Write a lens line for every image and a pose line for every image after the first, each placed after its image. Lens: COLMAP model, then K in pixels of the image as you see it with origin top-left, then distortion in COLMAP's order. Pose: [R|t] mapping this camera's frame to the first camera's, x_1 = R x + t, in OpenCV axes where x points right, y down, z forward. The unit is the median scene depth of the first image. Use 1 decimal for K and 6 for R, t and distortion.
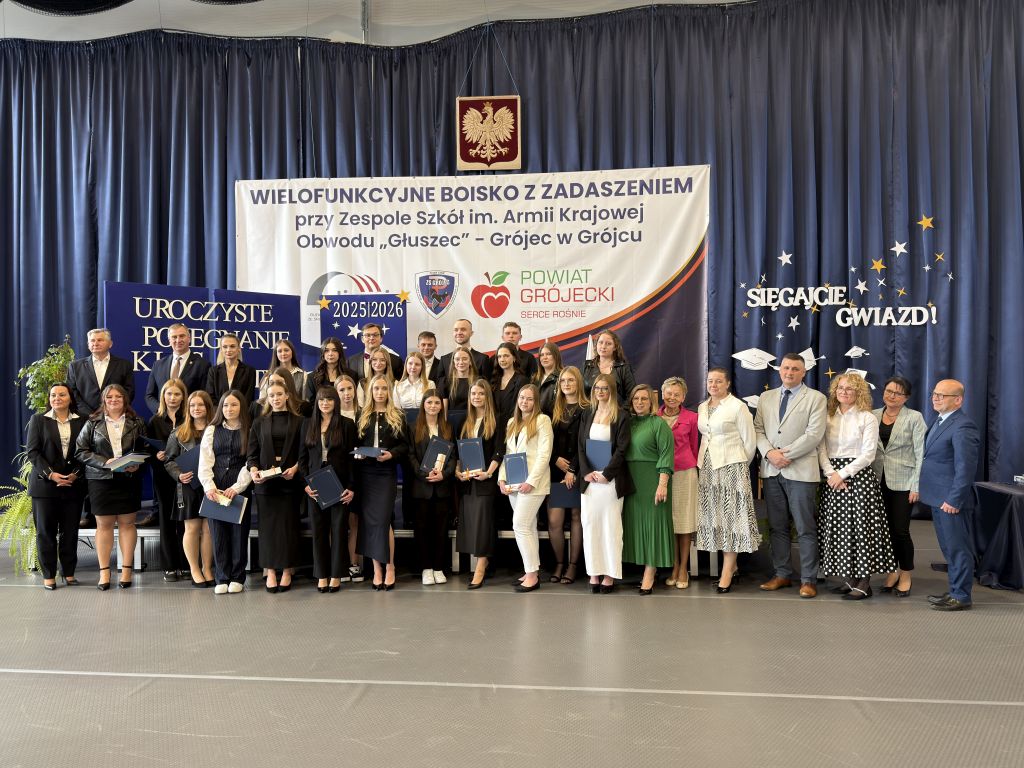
lens RADIAL K [[802.2, 0, 510.5], [0, 802.2, 376.8], [0, 0, 1]] dist [0.254055, -0.608801]
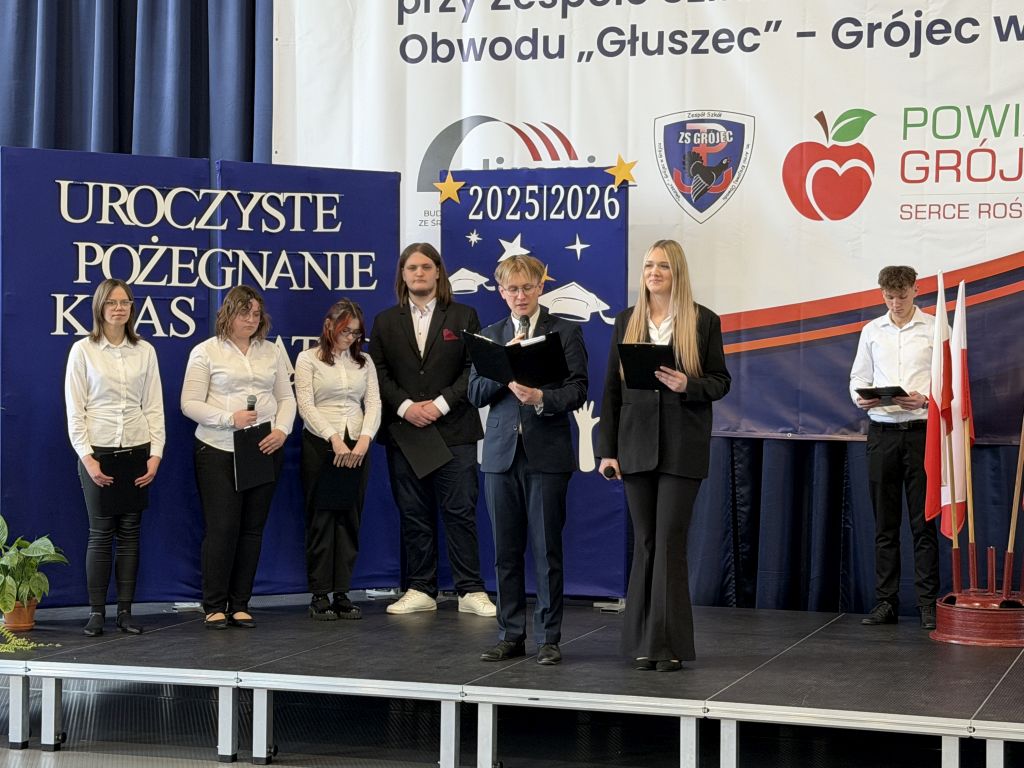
lens RADIAL K [[2053.3, 0, 537.7], [0, 2053.3, 382.6], [0, 0, 1]] dist [0.197422, -0.194385]
pose [[0.975242, 0.019595, -0.220271, 0.068049], [-0.015713, 0.999689, 0.019364, -0.006293], [0.220581, -0.015423, 0.975247, -0.094592]]
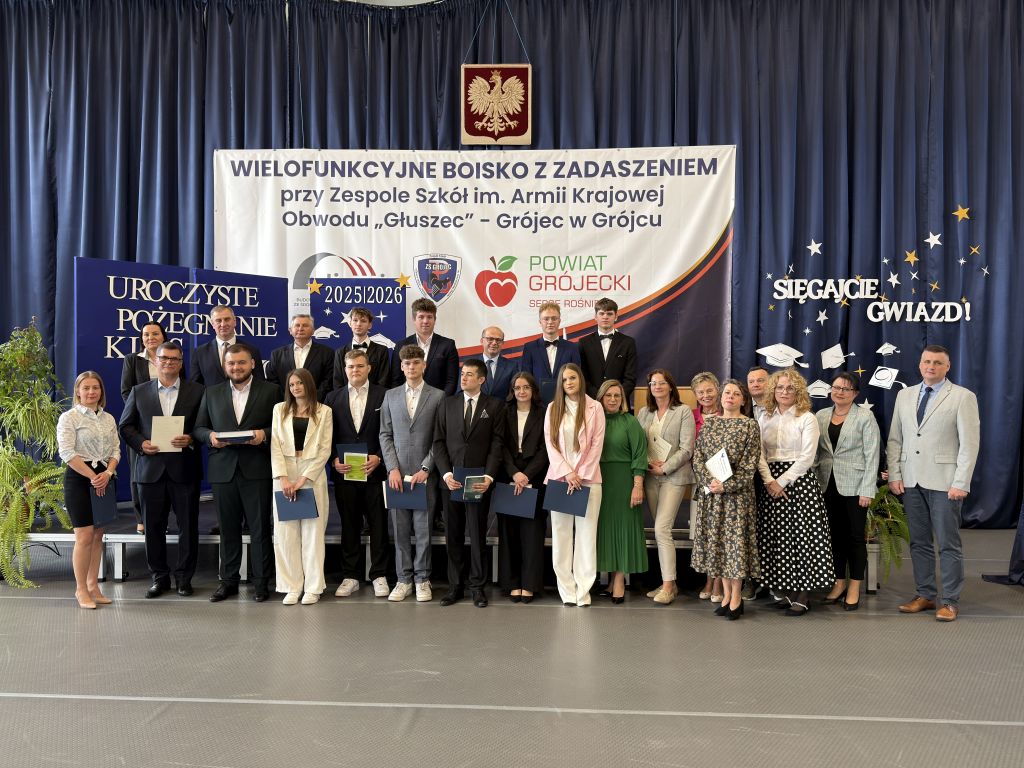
lens RADIAL K [[858.2, 0, 512.3], [0, 858.2, 379.9], [0, 0, 1]] dist [0.244859, -0.544571]
pose [[0.998884, 0.013408, 0.045280, -0.049654], [-0.013801, 0.999870, 0.008386, 0.002217], [-0.045162, -0.009001, 0.998939, 0.016074]]
